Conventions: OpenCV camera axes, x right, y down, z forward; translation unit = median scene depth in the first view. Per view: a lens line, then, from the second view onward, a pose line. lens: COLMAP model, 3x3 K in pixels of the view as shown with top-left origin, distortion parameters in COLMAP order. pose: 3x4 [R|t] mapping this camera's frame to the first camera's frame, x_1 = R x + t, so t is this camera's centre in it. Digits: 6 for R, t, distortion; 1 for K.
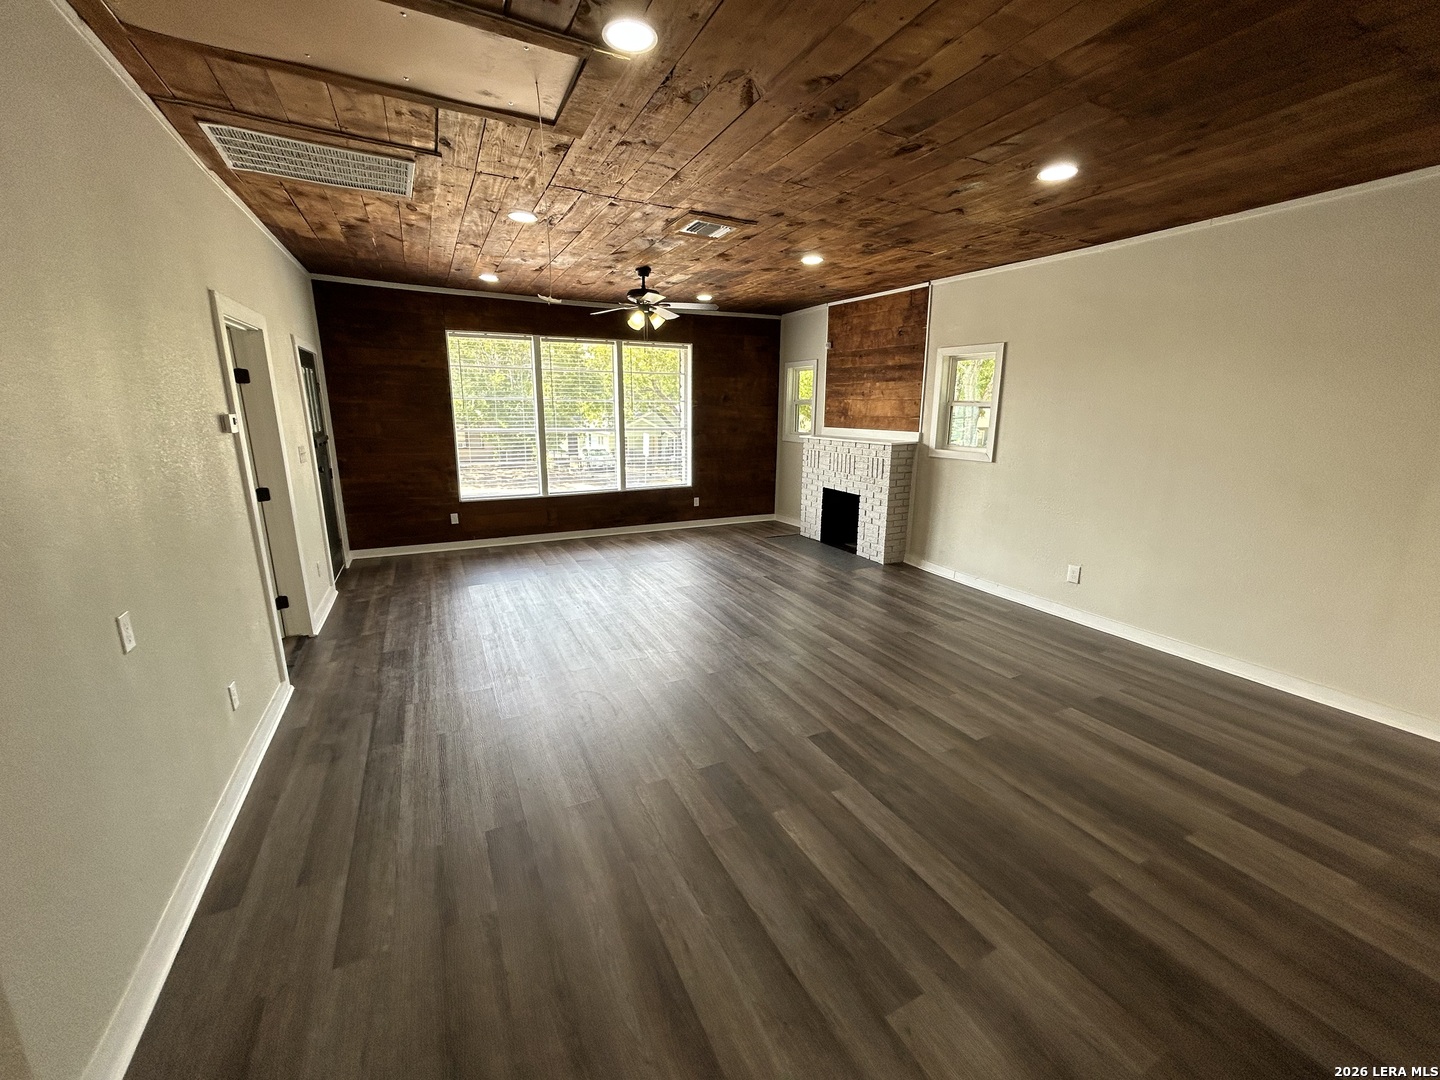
lens RADIAL K [[577.9, 0, 718.4], [0, 577.9, 536.9], [0, 0, 1]] dist [-0.001511, 0.000250]
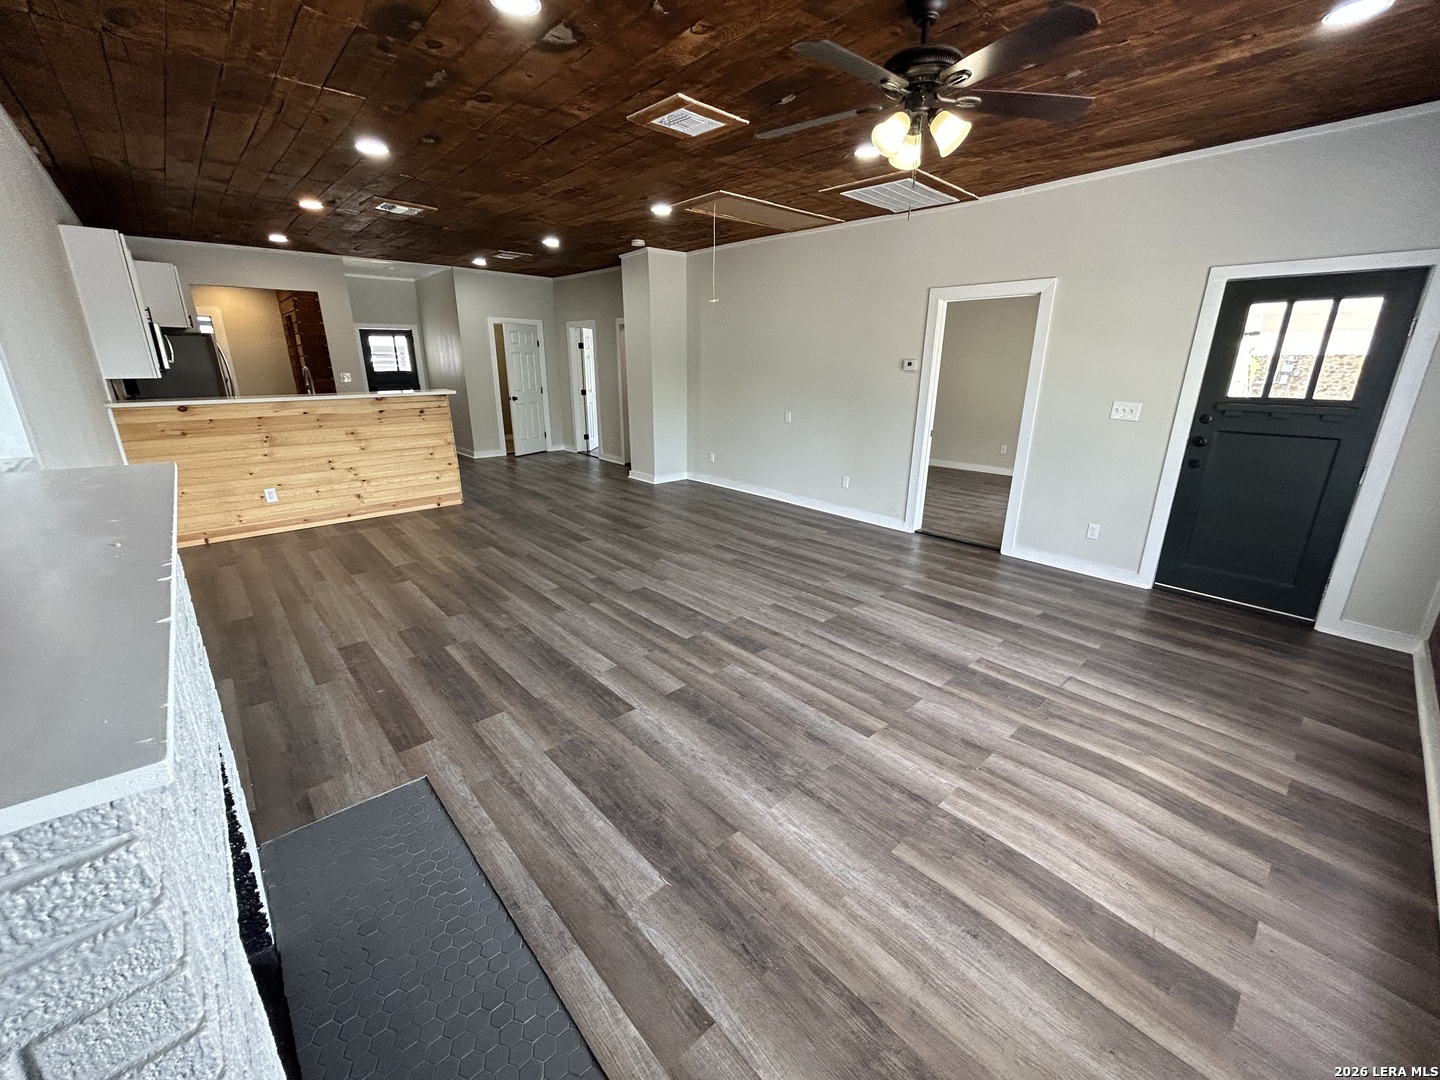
lens RADIAL K [[581.1, 0, 722.4], [0, 581.1, 538.3], [0, 0, 1]] dist [-0.001426, -0.000025]
pose [[-0.963028, 0.062017, -0.262165, 0.181952], [-0.077556, 0.868124, 0.490251, -0.426969], [0.257996, 0.492458, -0.831218, 1.958628]]
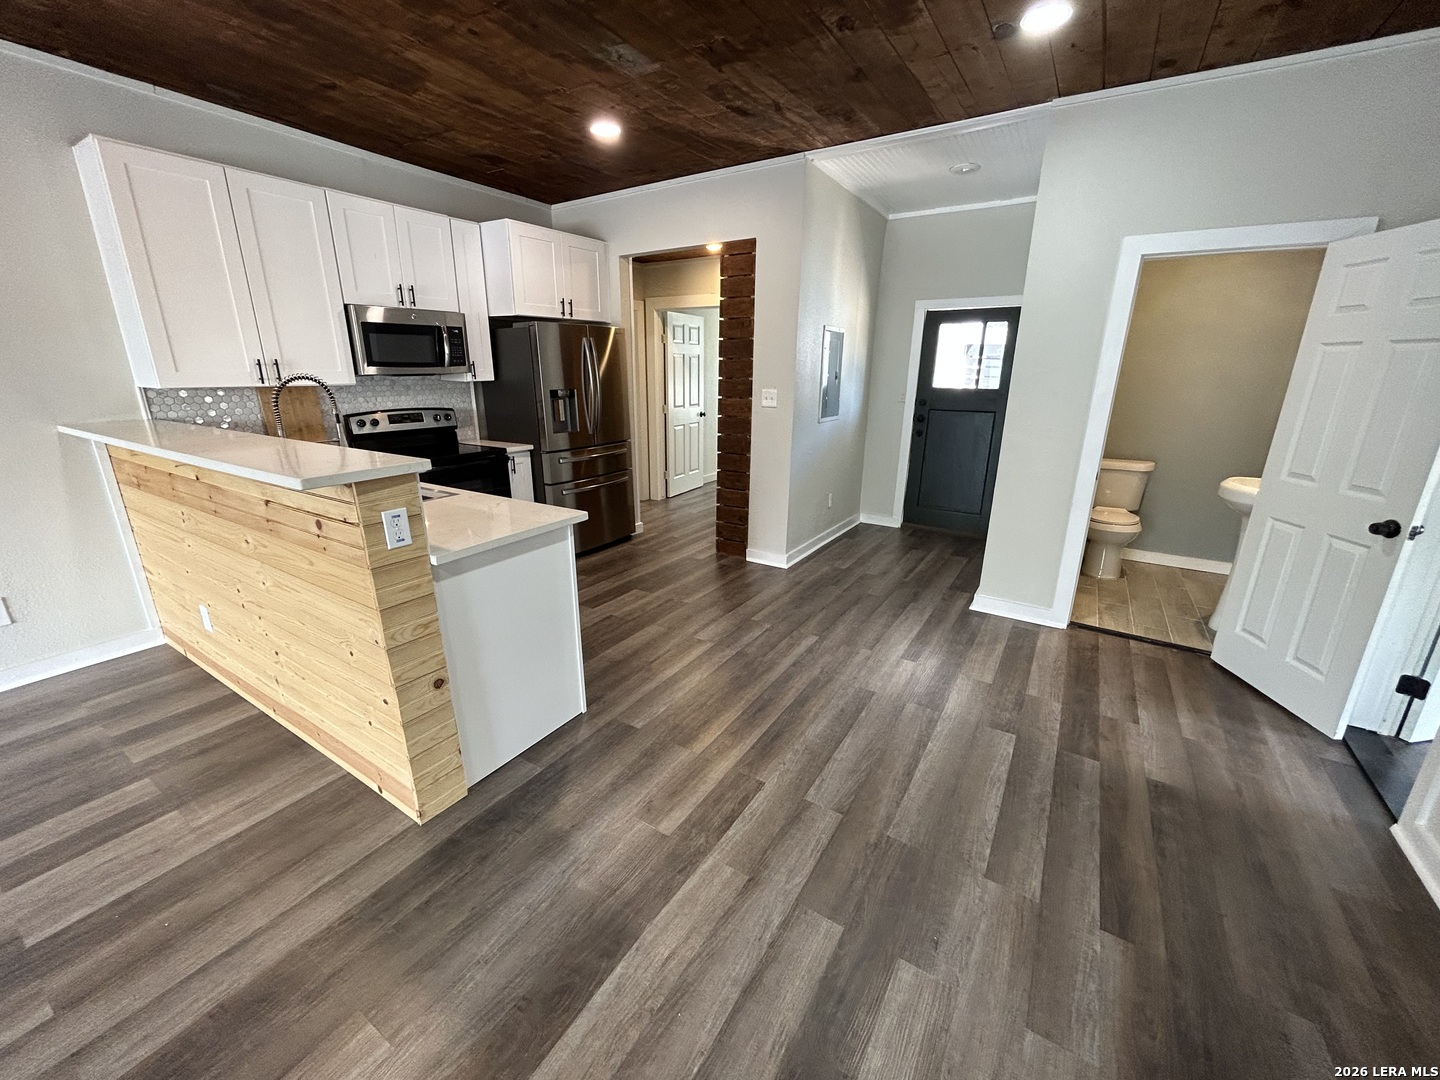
lens RADIAL K [[577.9, 0, 718.4], [0, 577.9, 536.9], [0, 0, 1]] dist [-0.001511, 0.000250]
pose [[-0.519381, -0.258171, 0.814611, -0.029614], [0.178148, 0.899614, 0.398695, -0.025031], [-0.835767, 0.352196, -0.421250, 0.251008]]
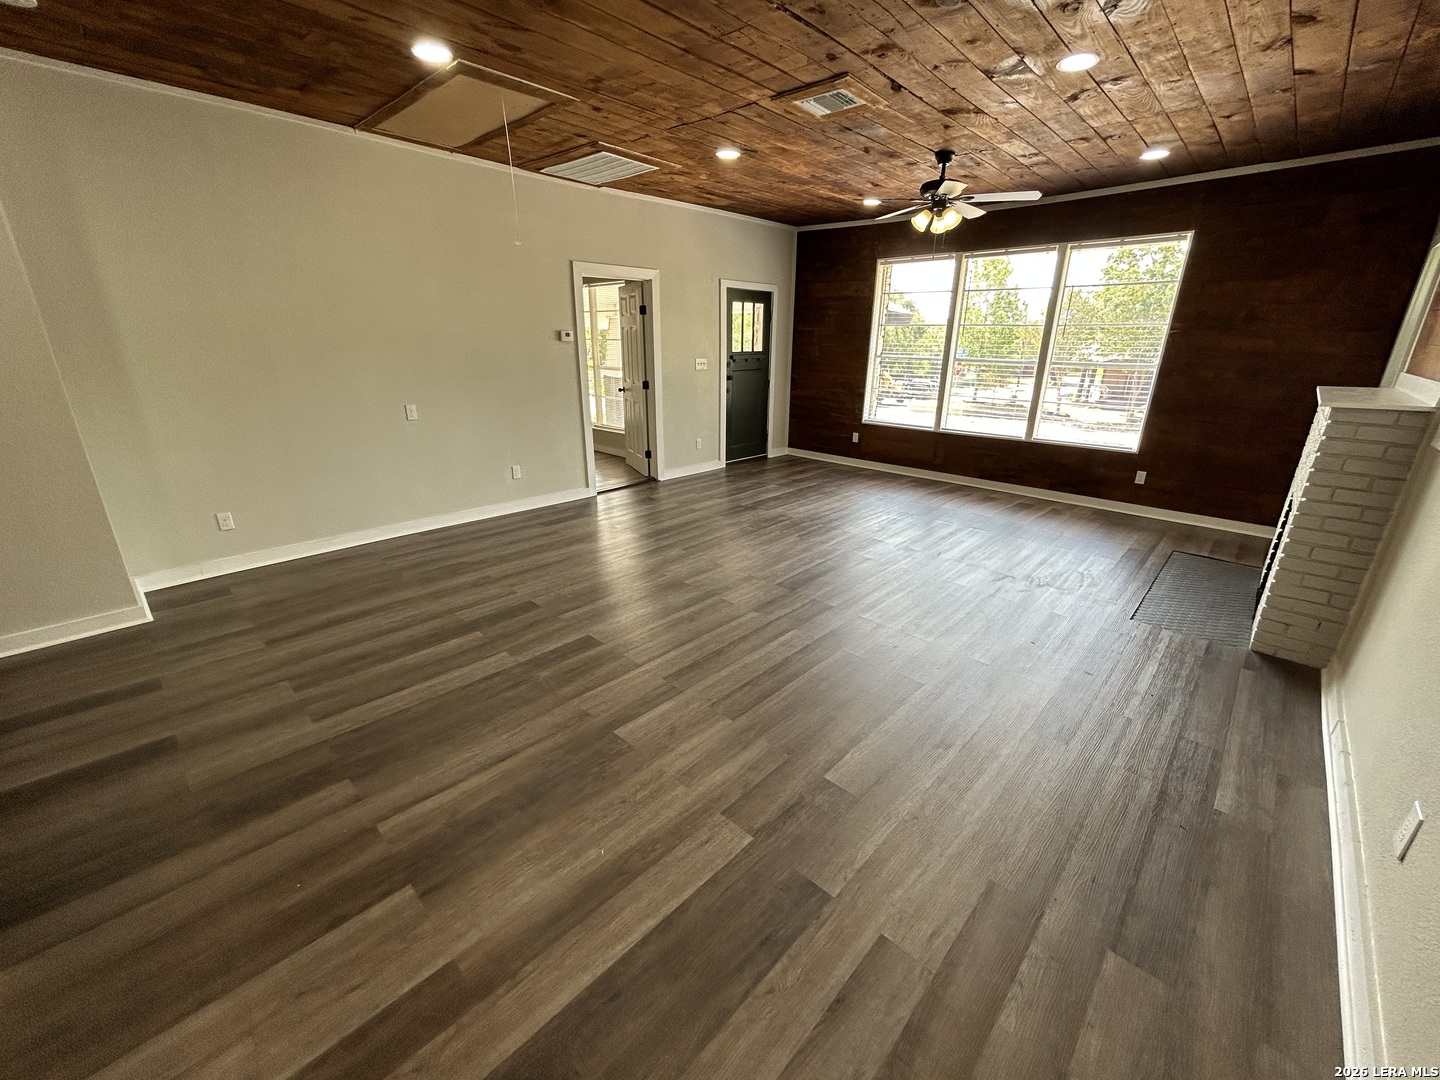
lens RADIAL K [[577.9, 0, 718.4], [0, 577.9, 536.9], [0, 0, 1]] dist [-0.001511, 0.000250]
pose [[0.334588, 0.303425, -0.892179, 0.860729], [-0.217316, 0.946071, 0.240255, -0.101851], [0.916965, 0.113499, 0.382484, 0.600991]]
